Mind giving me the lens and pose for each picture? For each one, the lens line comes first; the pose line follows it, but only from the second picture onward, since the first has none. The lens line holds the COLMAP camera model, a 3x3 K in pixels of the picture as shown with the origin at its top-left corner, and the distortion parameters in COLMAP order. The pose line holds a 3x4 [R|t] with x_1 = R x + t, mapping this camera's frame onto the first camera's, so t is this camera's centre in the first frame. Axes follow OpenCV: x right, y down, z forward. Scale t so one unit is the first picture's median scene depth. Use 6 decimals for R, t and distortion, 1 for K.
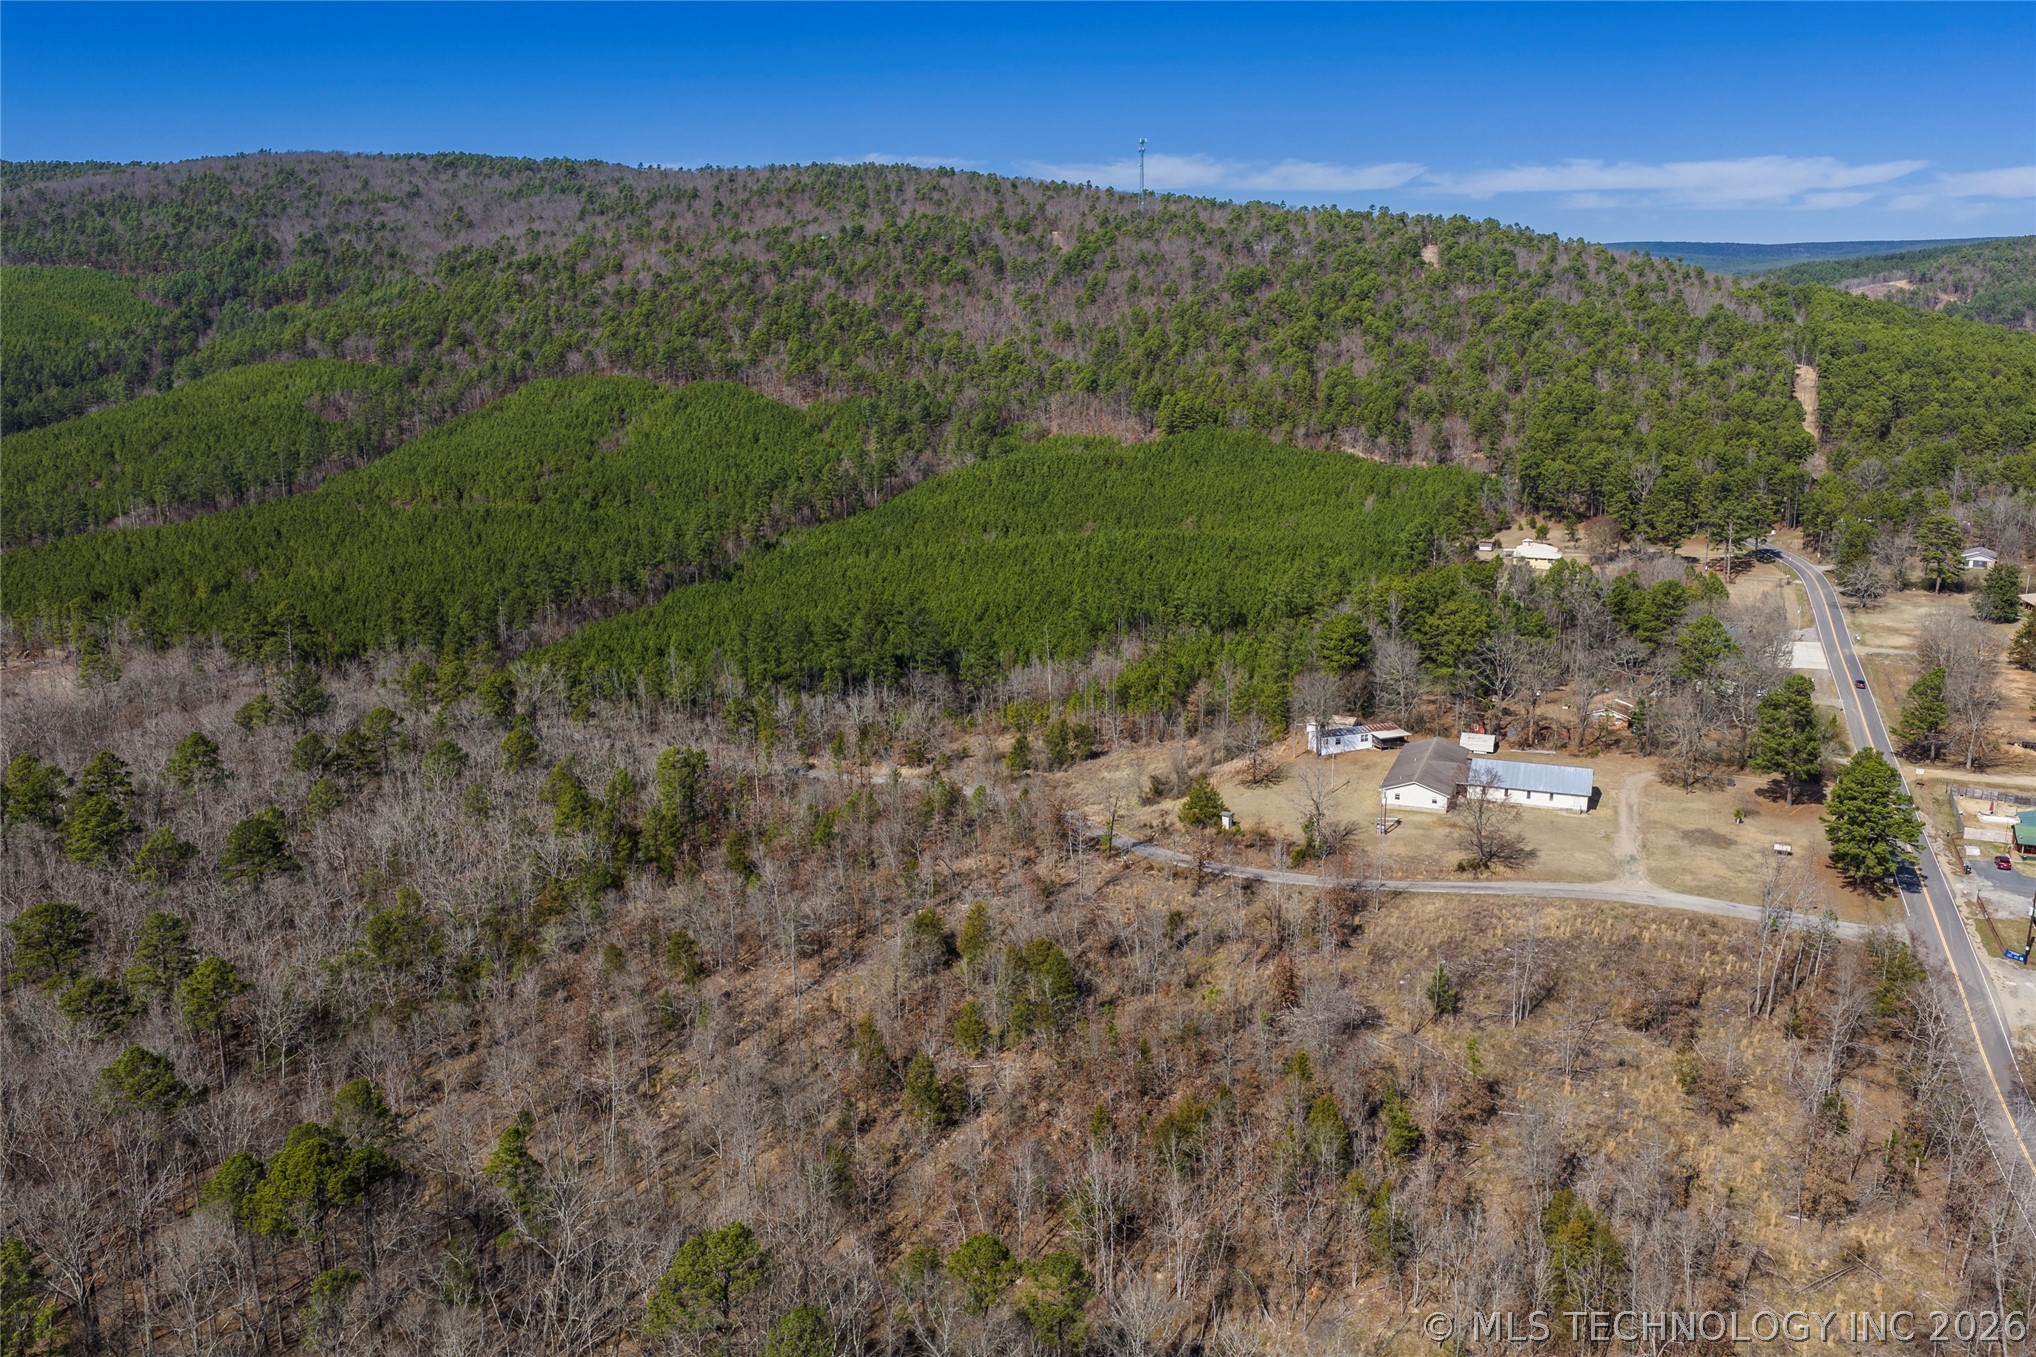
lens RADIAL K [[1681.1, 0, 1017.7], [0, 1681.1, 683.1], [0, 0, 1]] dist [0.023474, -0.036498]
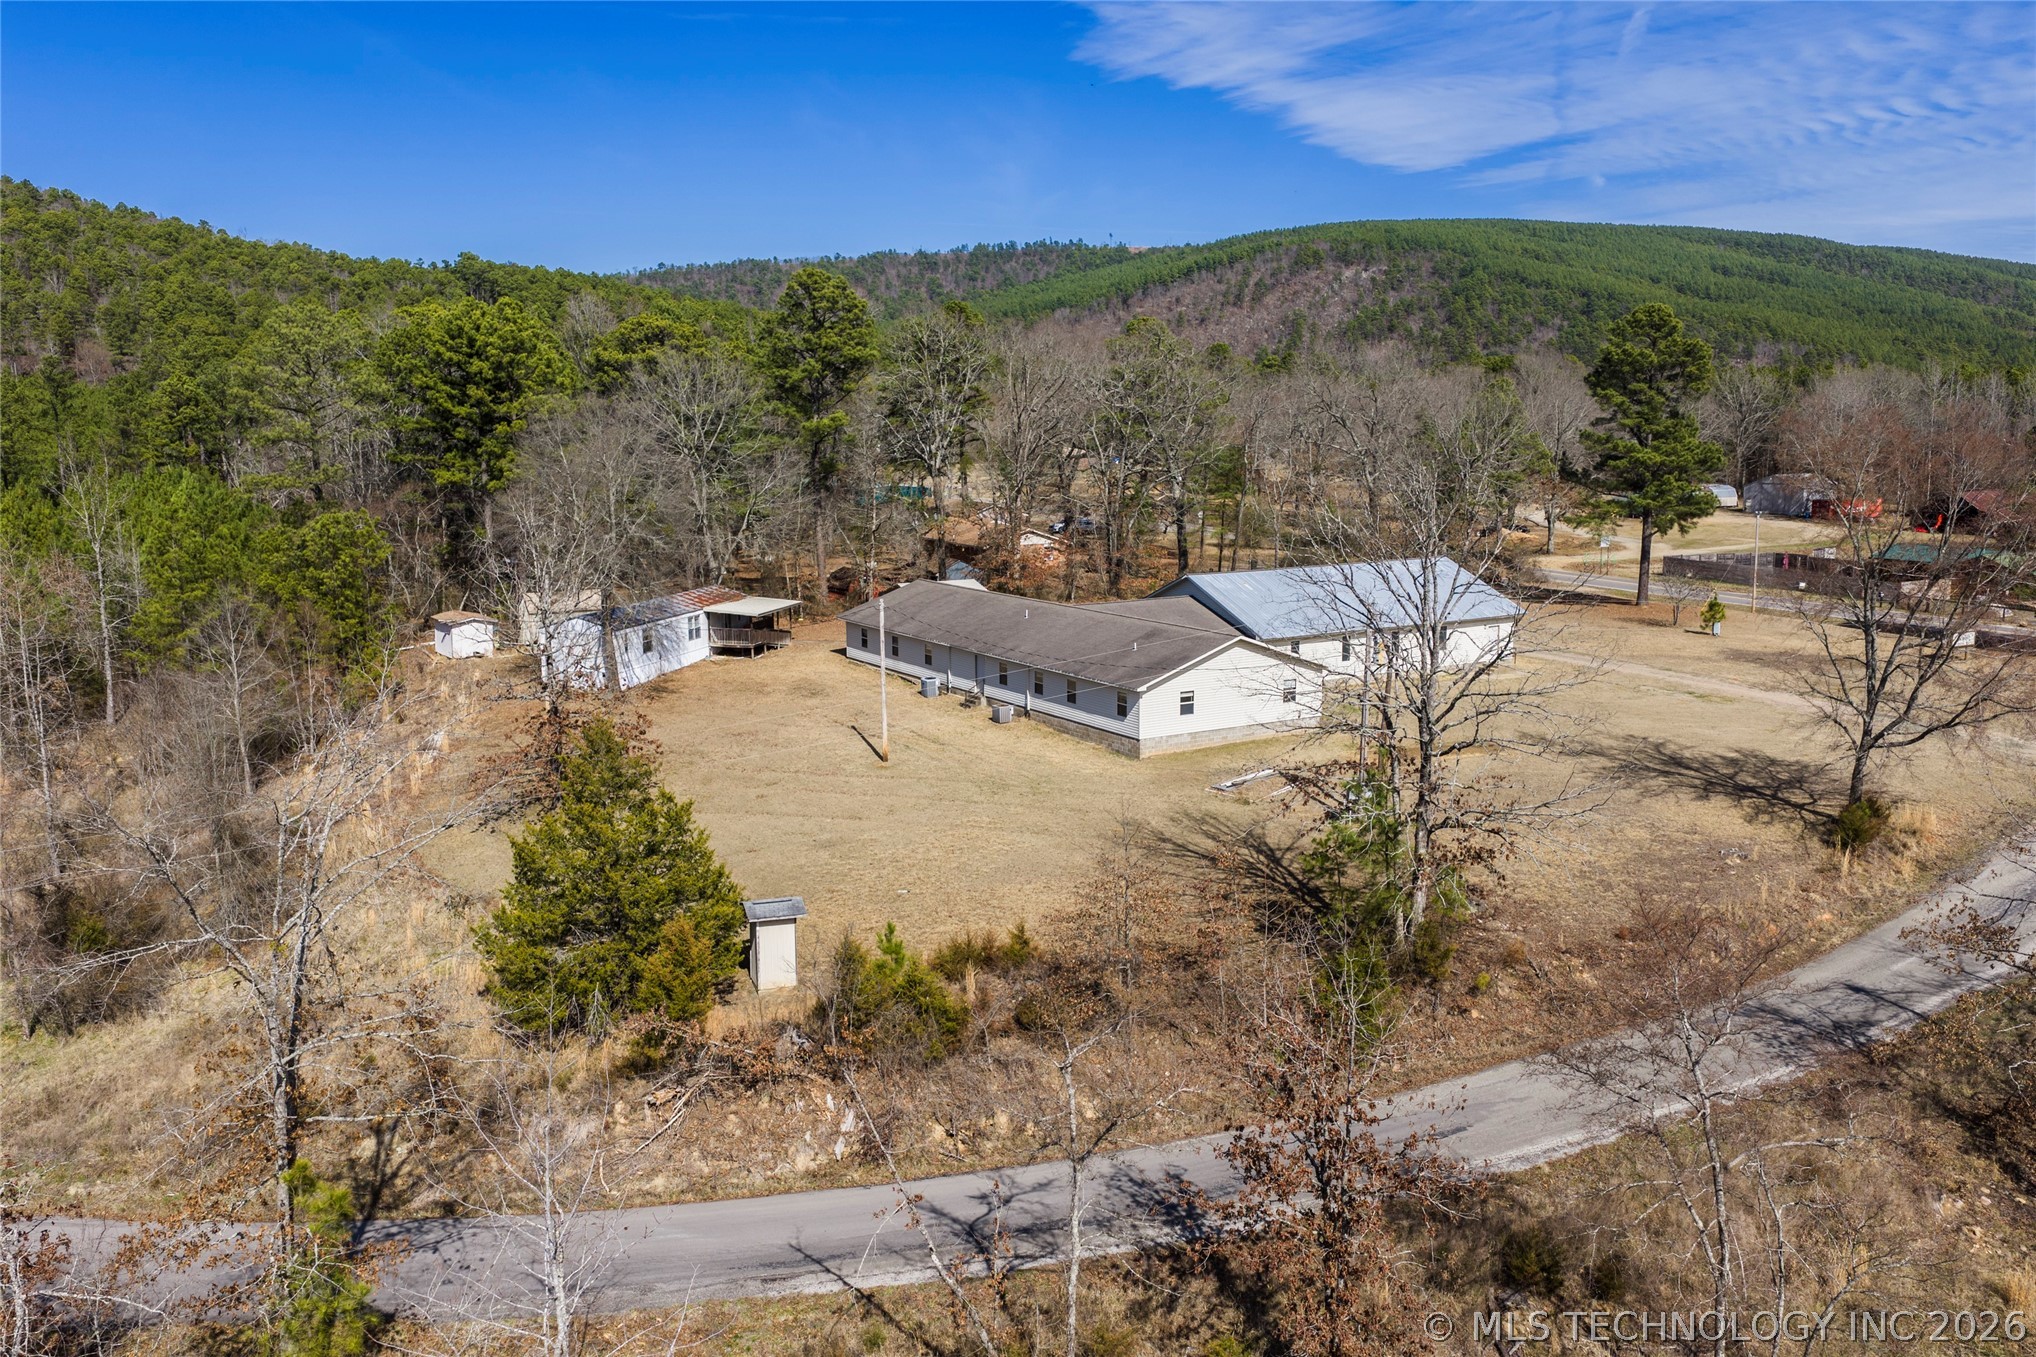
lens RADIAL K [[1681.1, 0, 1016.4], [0, 1681.1, 682.6], [0, 0, 1]] dist [0.023474, -0.036498]
pose [[0.619806, -0.132330, 0.773517, -0.001620], [0.184025, 0.982704, 0.020661, 0.040364], [-0.762873, 0.129541, 0.633438, 0.641461]]
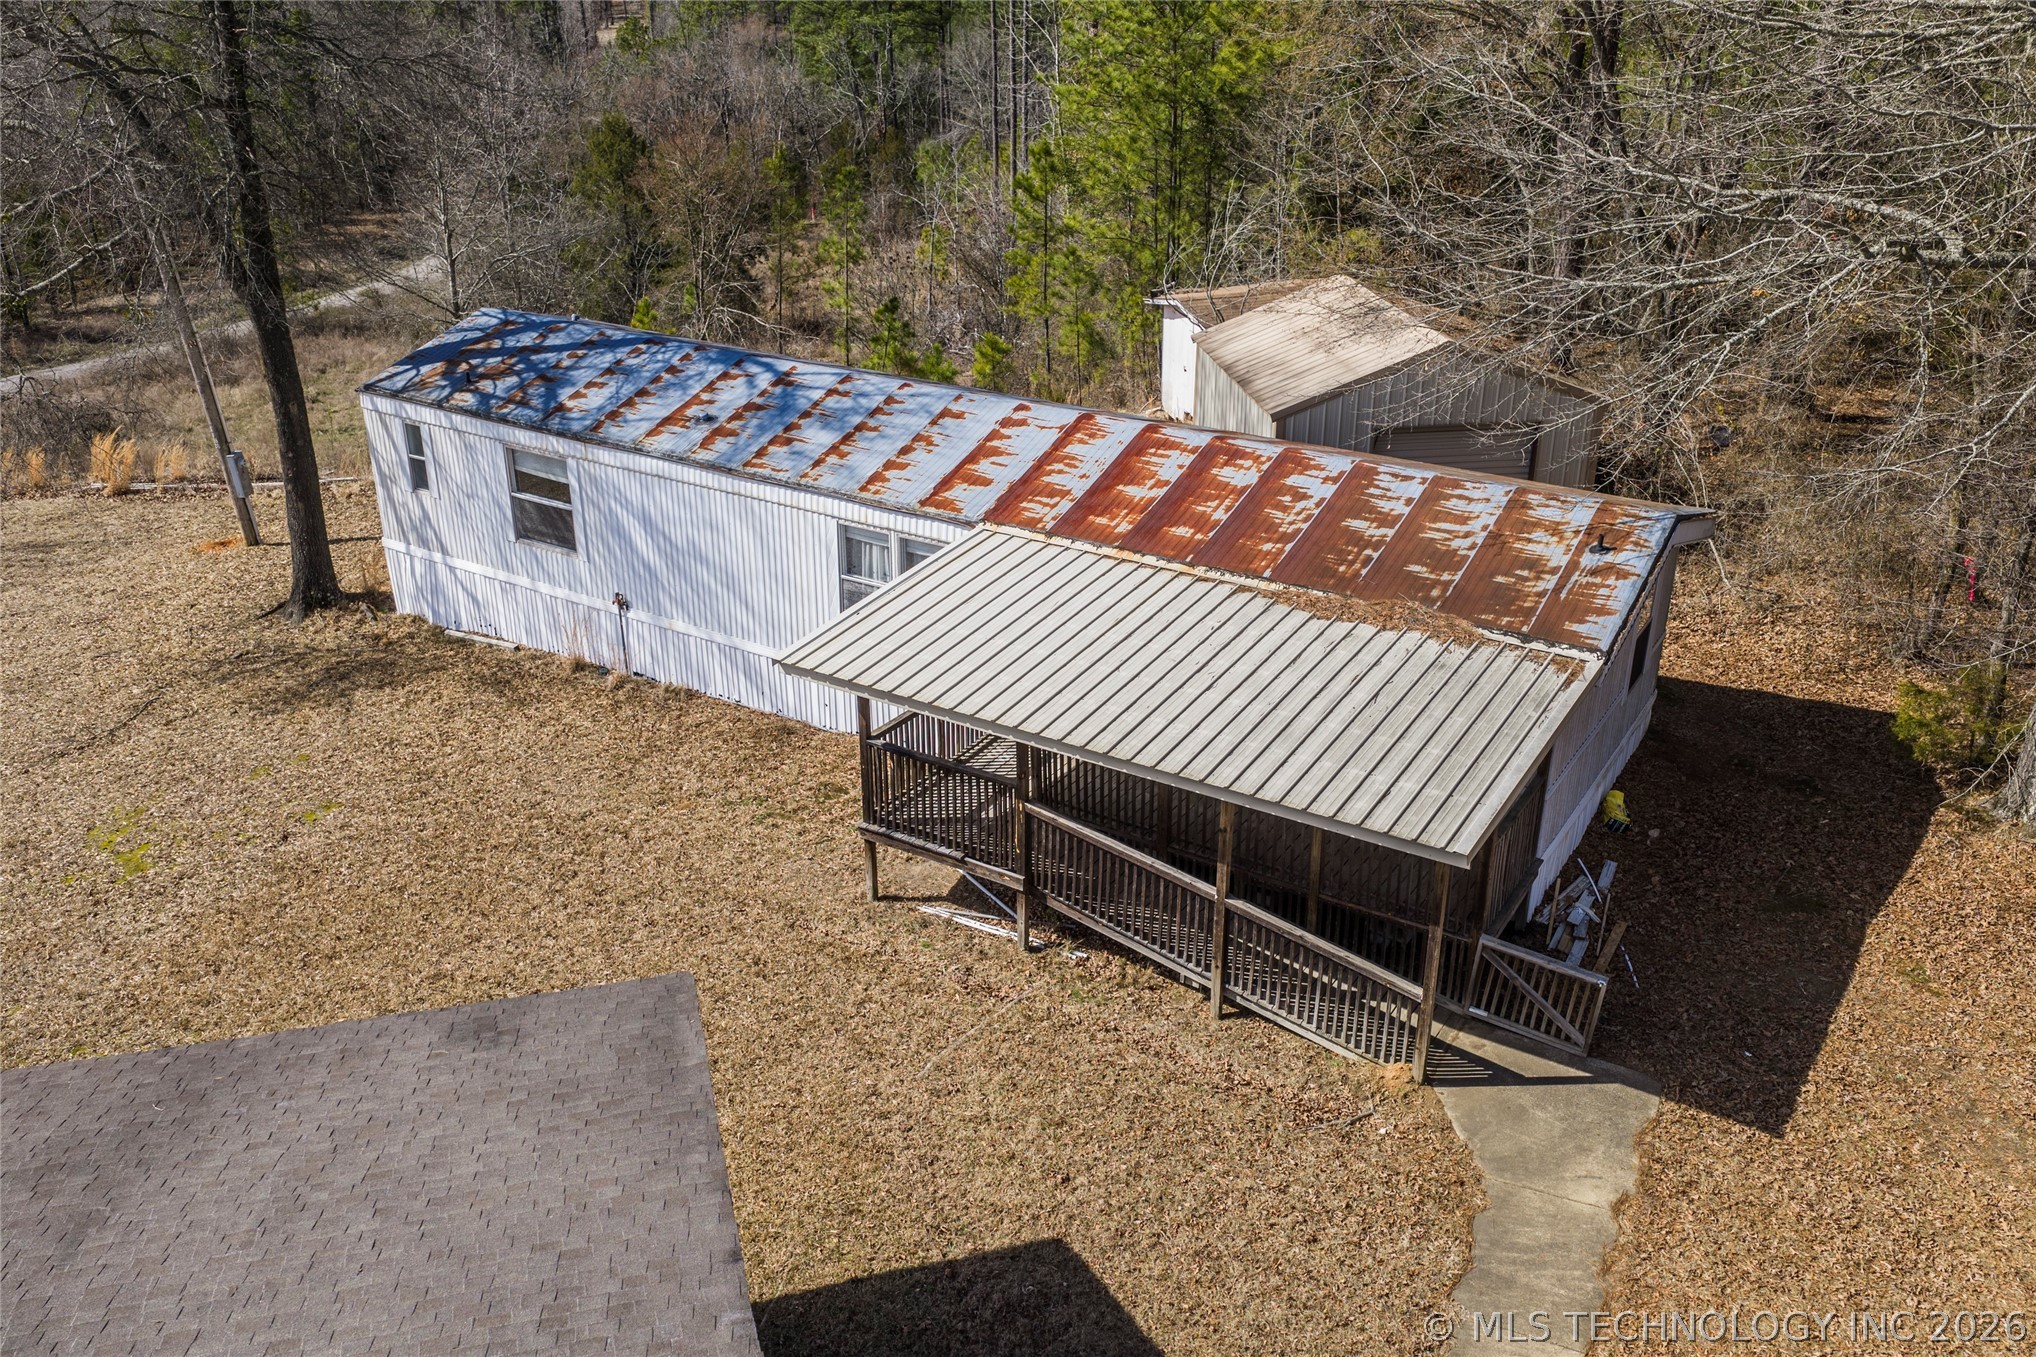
lens RADIAL K [[1681.1, 0, 1002.3], [0, 1681.1, 685.4], [0, 0, 1]] dist [0.023474, -0.036498]
pose [[0.568194, 0.348057, -0.745663, 0.217638], [-0.187342, 0.937064, 0.294643, 0.014562], [0.801286, -0.027720, 0.597639, 0.820708]]
